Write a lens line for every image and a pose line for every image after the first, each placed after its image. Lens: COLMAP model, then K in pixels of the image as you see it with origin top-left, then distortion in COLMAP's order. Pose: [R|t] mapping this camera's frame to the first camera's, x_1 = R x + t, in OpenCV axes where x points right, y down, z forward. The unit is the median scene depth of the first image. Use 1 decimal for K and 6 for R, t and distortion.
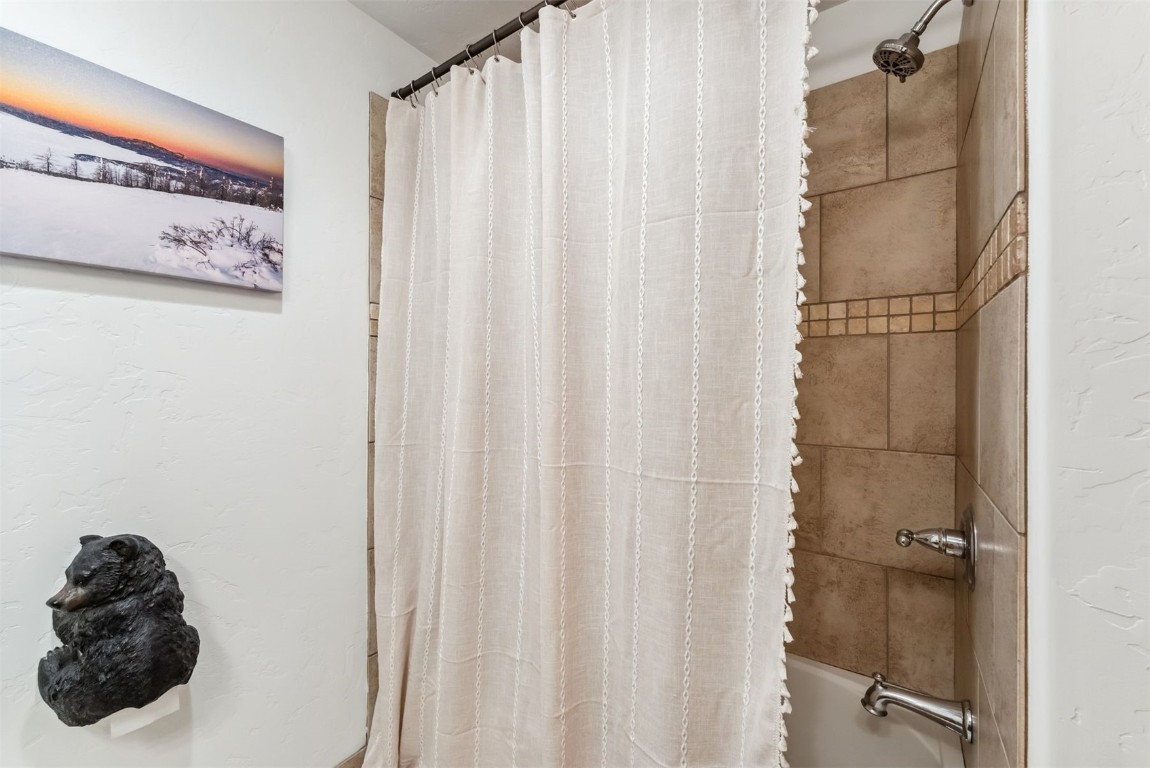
lens RADIAL K [[473.0, 0, 576.9], [0, 473.0, 378.7], [0, 0, 1]] dist [0.003714, -0.000157]
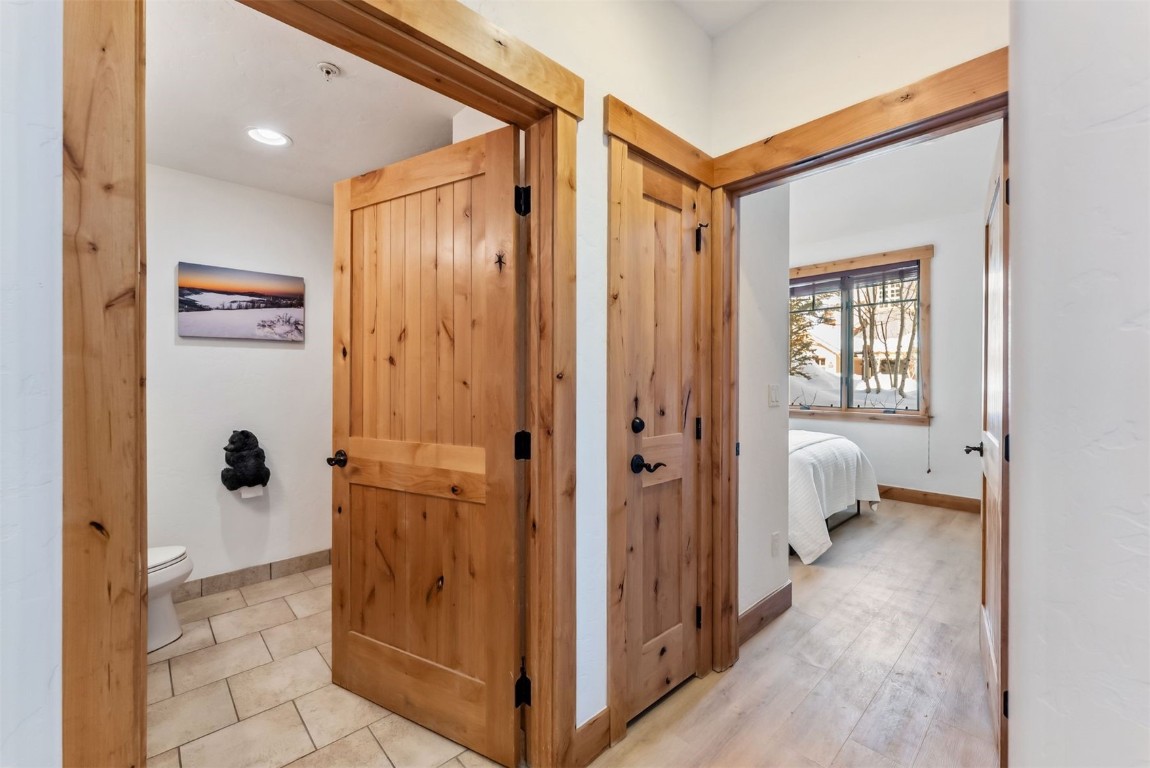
lens RADIAL K [[473.0, 0, 574.1], [0, 473.0, 380.4], [0, 0, 1]] dist [0.003714, -0.000157]
pose [[0.977374, -0.000790, -0.211518, 1.451313], [0.001742, 0.999989, 0.004315, 0.010220], [0.211513, -0.004586, 0.977365, -1.256345]]
